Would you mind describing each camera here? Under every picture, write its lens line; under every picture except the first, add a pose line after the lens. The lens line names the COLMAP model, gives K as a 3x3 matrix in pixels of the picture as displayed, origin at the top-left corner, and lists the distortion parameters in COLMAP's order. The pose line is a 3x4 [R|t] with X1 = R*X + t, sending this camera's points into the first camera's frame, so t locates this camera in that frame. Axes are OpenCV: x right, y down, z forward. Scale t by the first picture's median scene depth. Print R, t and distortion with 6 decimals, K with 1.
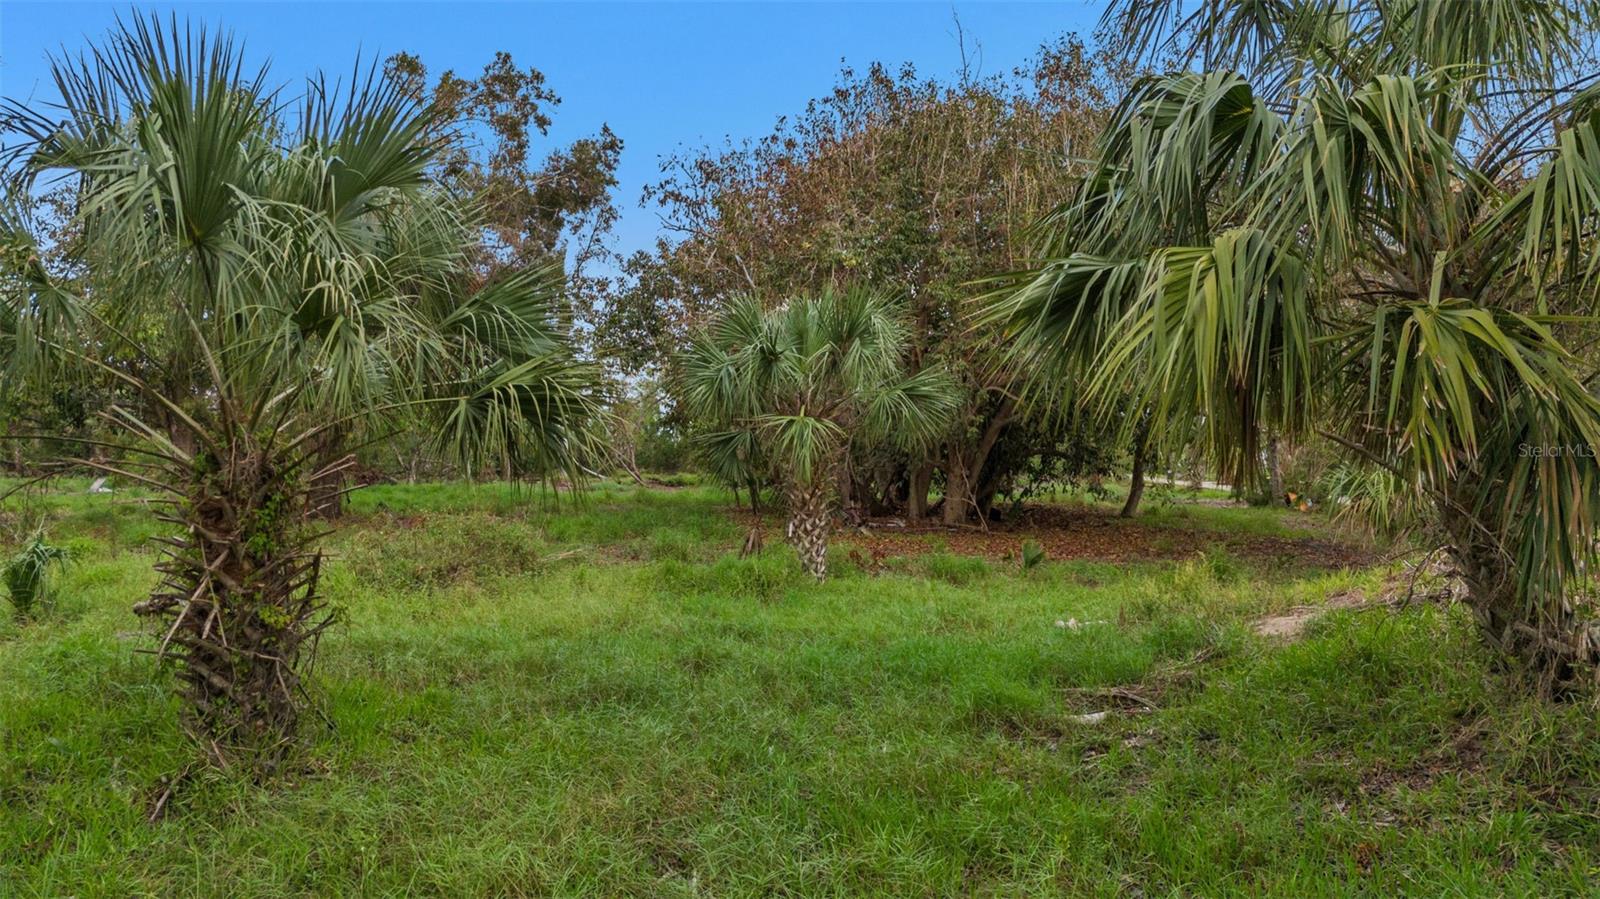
lens RADIAL K [[1160.0, 0, 791.5], [0, 1160.0, 443.6], [0, 0, 1]] dist [0.075449, -0.070569]
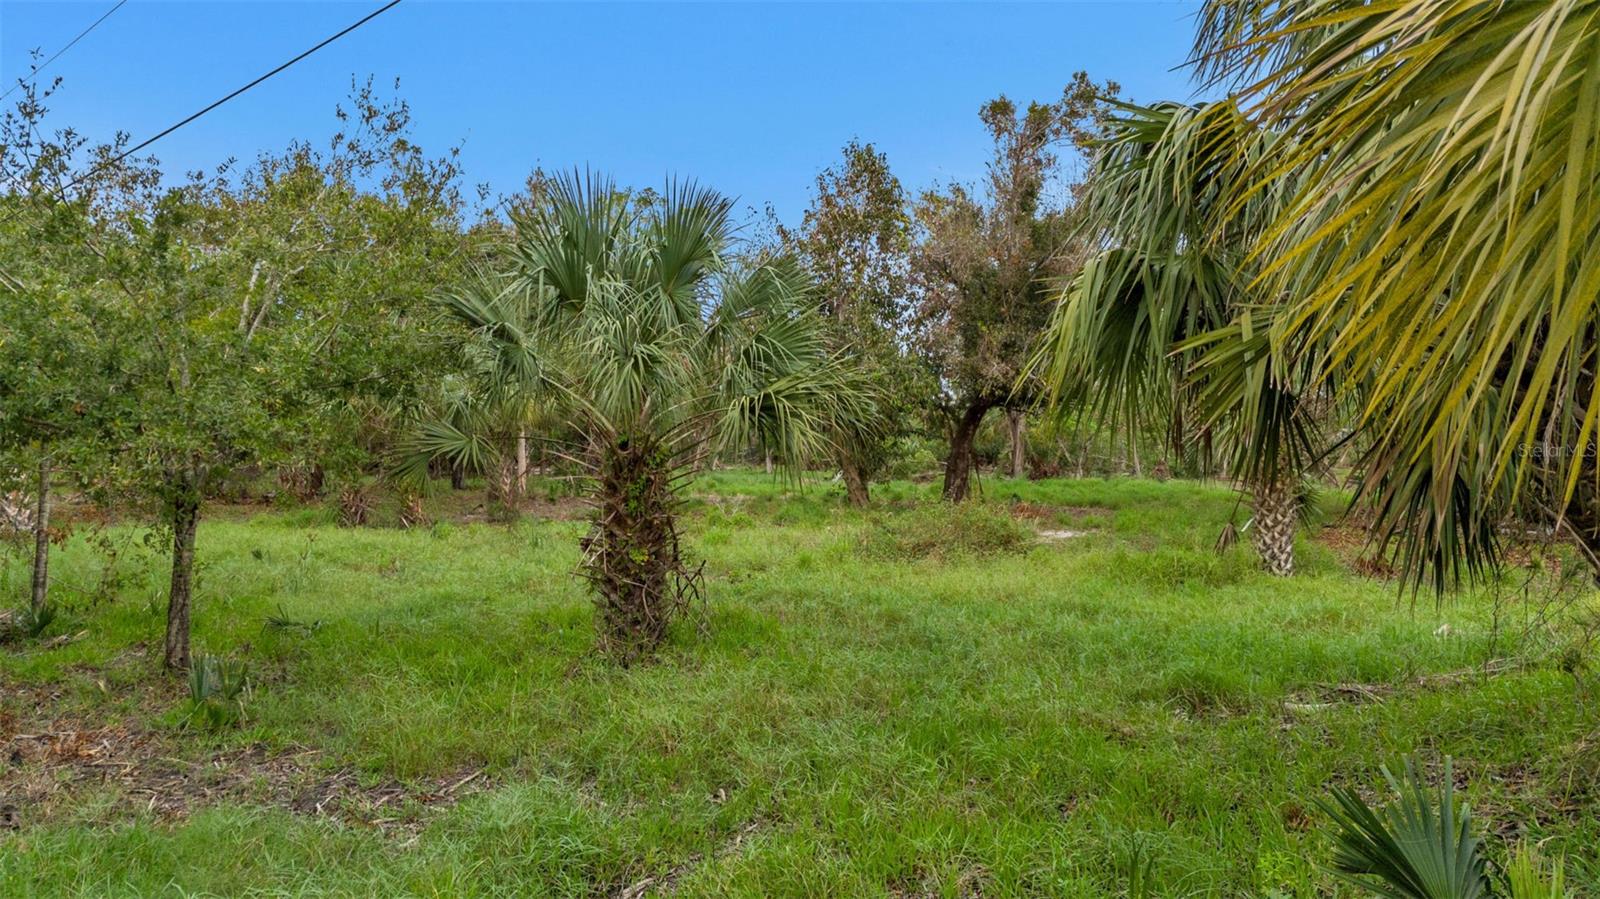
lens RADIAL K [[1160.0, 0, 791.5], [0, 1160.0, 443.6], [0, 0, 1]] dist [0.075449, -0.070569]
pose [[0.806566, -0.004675, -0.591126, 0.450237], [0.006187, 0.999981, 0.000534, 0.004087], [0.591112, -0.004088, 0.806579, -0.051780]]
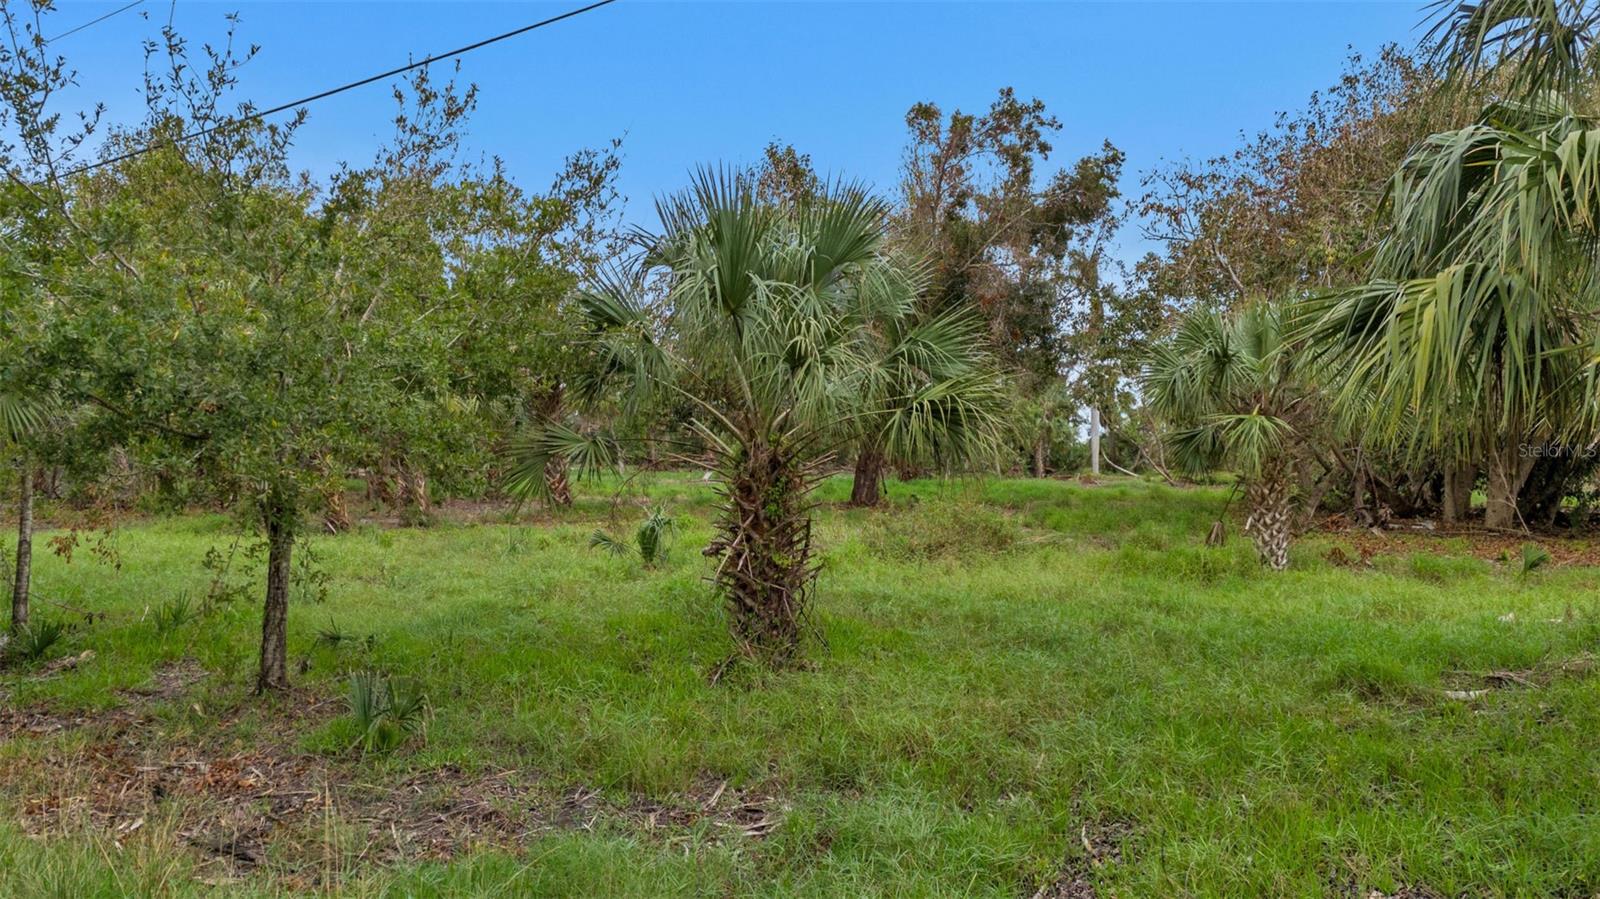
lens RADIAL K [[1160.0, 0, 791.5], [0, 1160.0, 443.6], [0, 0, 1]] dist [0.075449, -0.070569]
pose [[0.894910, -0.002456, -0.446240, 0.167842], [0.003237, 0.999994, 0.000988, -0.000087], [0.446235, -0.002329, 0.894913, -0.225232]]
